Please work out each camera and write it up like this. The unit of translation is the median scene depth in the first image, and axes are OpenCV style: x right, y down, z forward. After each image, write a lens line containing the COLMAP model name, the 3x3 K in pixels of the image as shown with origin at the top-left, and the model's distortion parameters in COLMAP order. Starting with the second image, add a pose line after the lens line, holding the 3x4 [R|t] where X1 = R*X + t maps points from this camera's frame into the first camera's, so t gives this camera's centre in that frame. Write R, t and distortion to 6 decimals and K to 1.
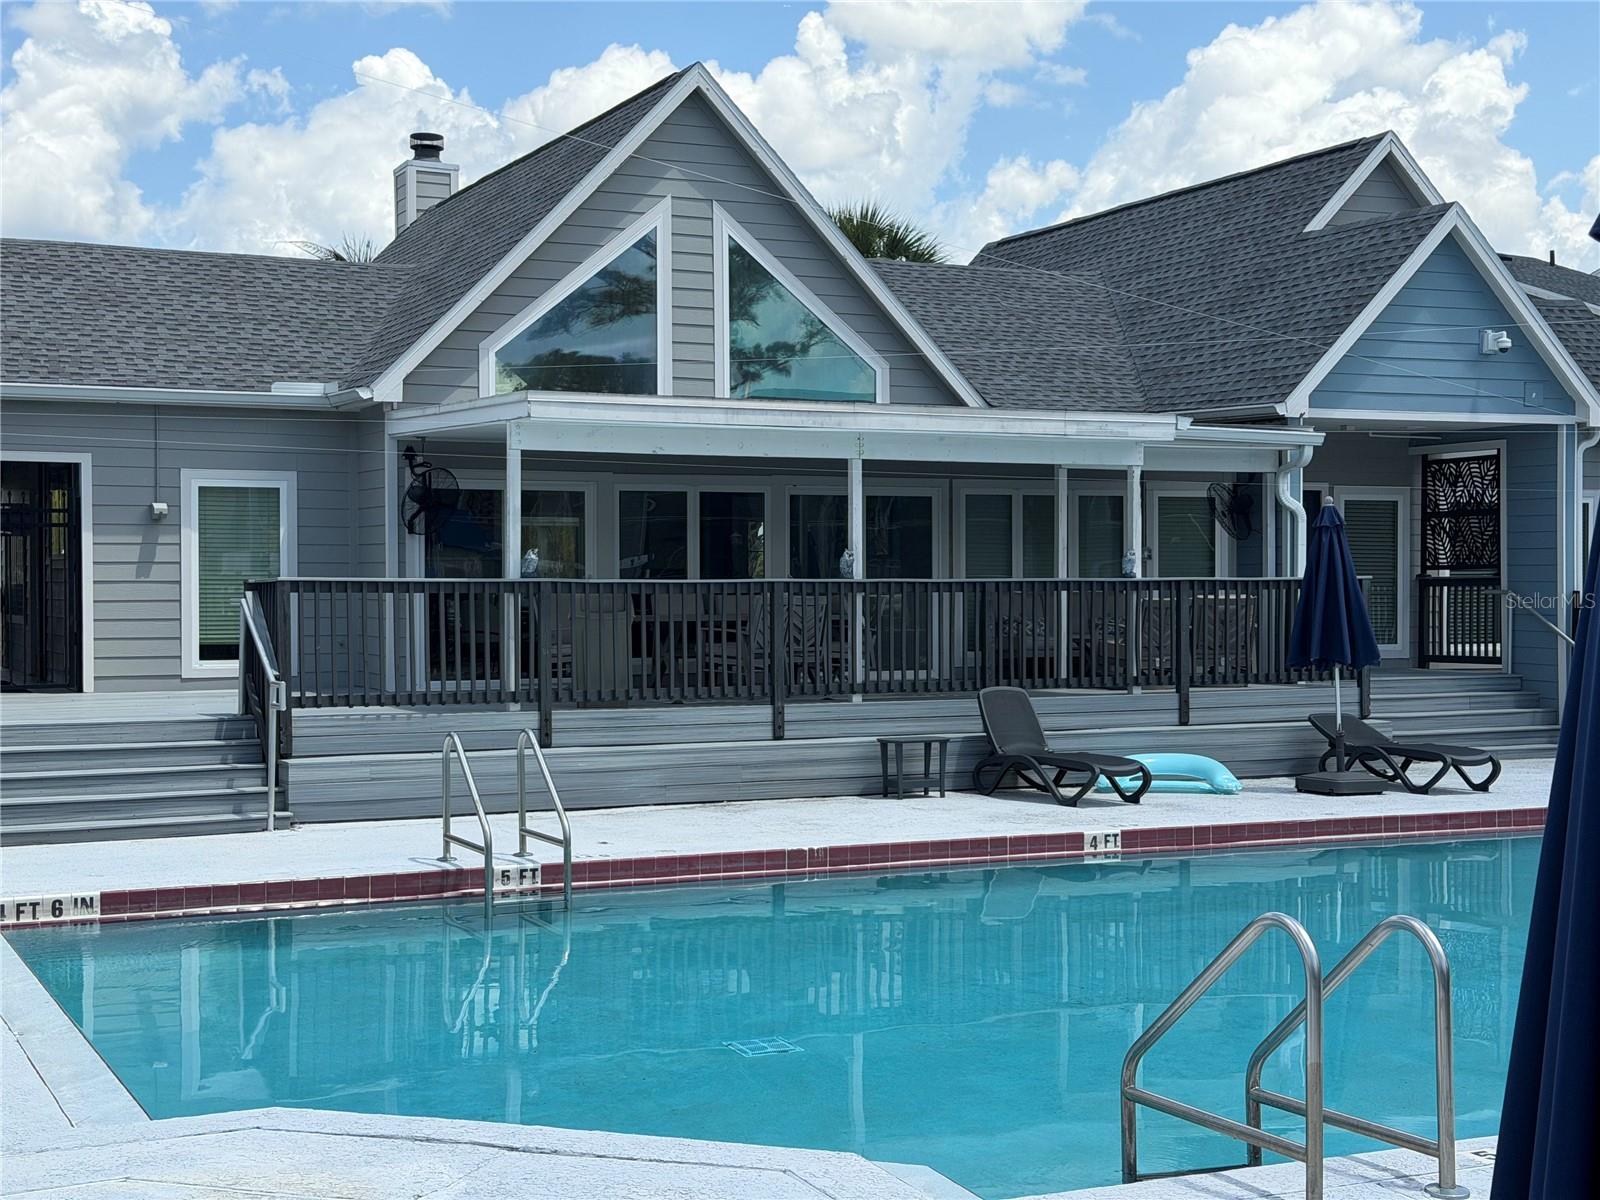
lens RADIAL K [[2230.1, 0, 799.1], [0, 2230.1, 600.0], [0, 0, 1]] dist [0.073014, 0.000000]
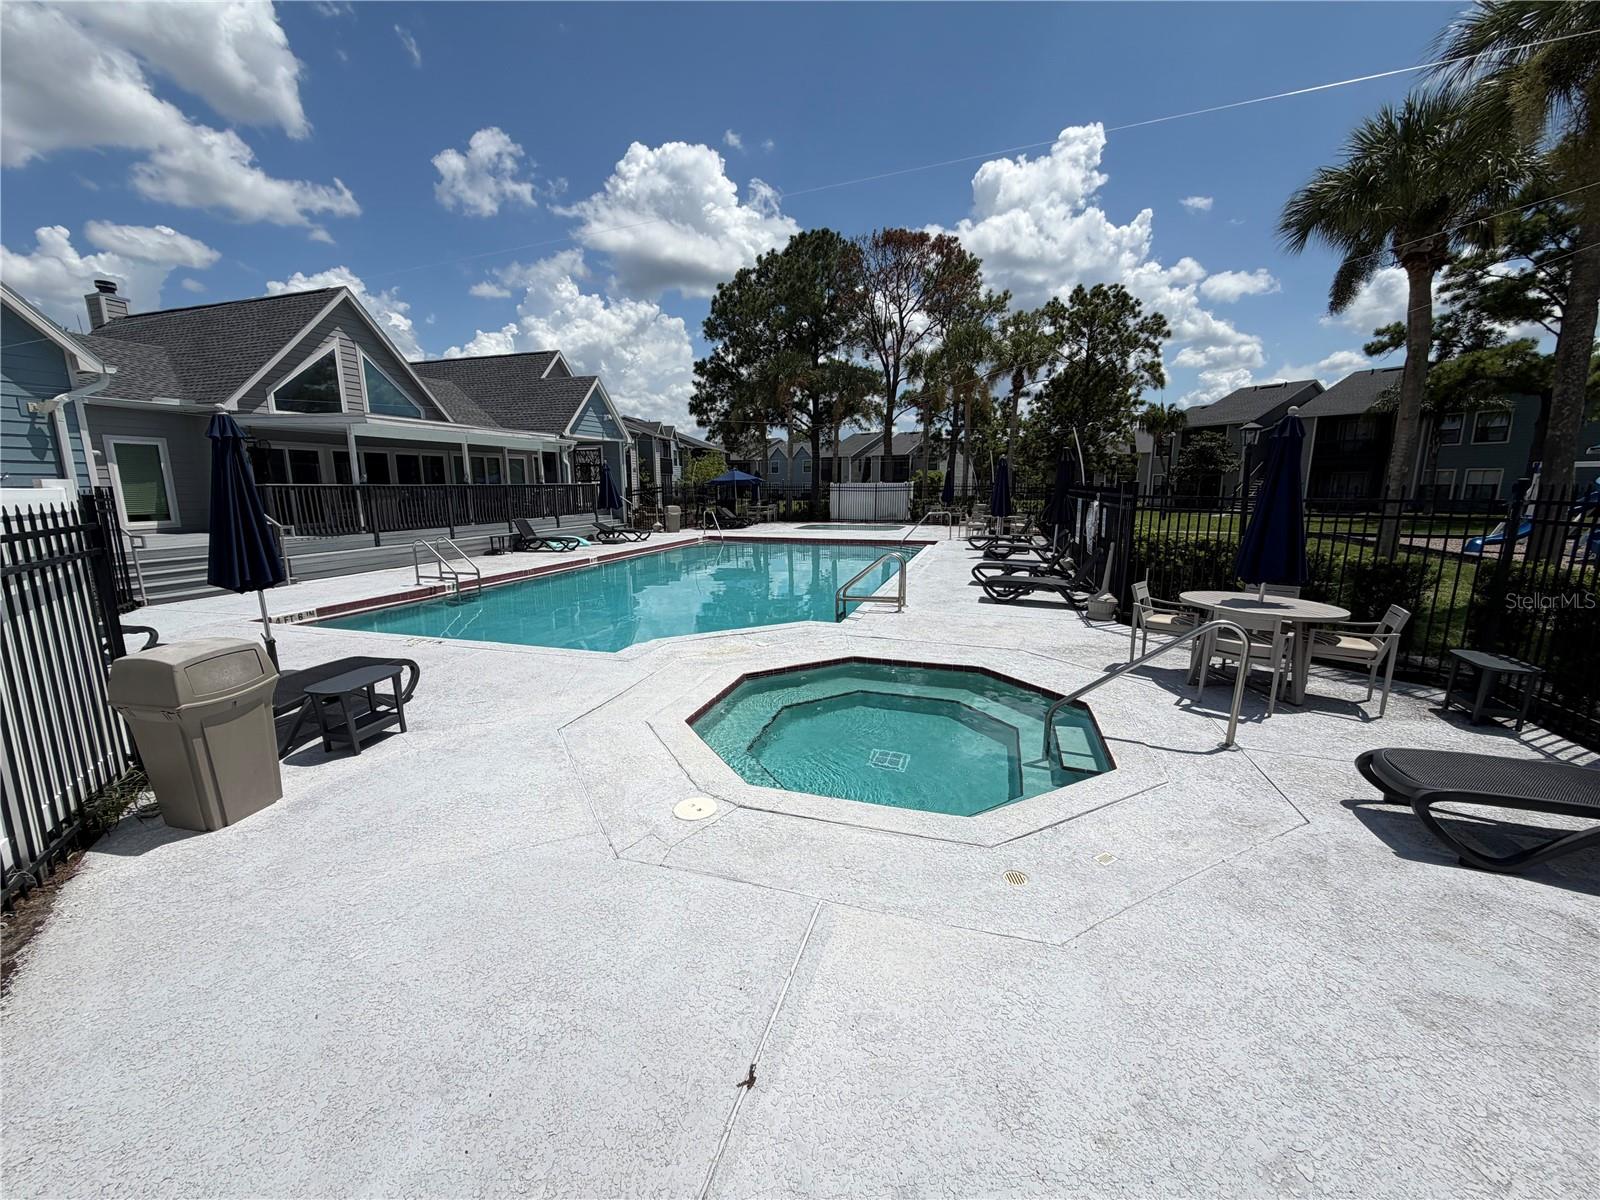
lens RADIAL K [[637.0, 0, 797.6], [0, 637.0, 599.1], [0, 0, 1]] dist [0.000072, -0.000117]
pose [[0.674172, -0.133435, 0.726421, -0.302911], [0.009551, 0.985037, 0.172077, -0.000830], [-0.738513, -0.109071, 0.665359, 0.069786]]
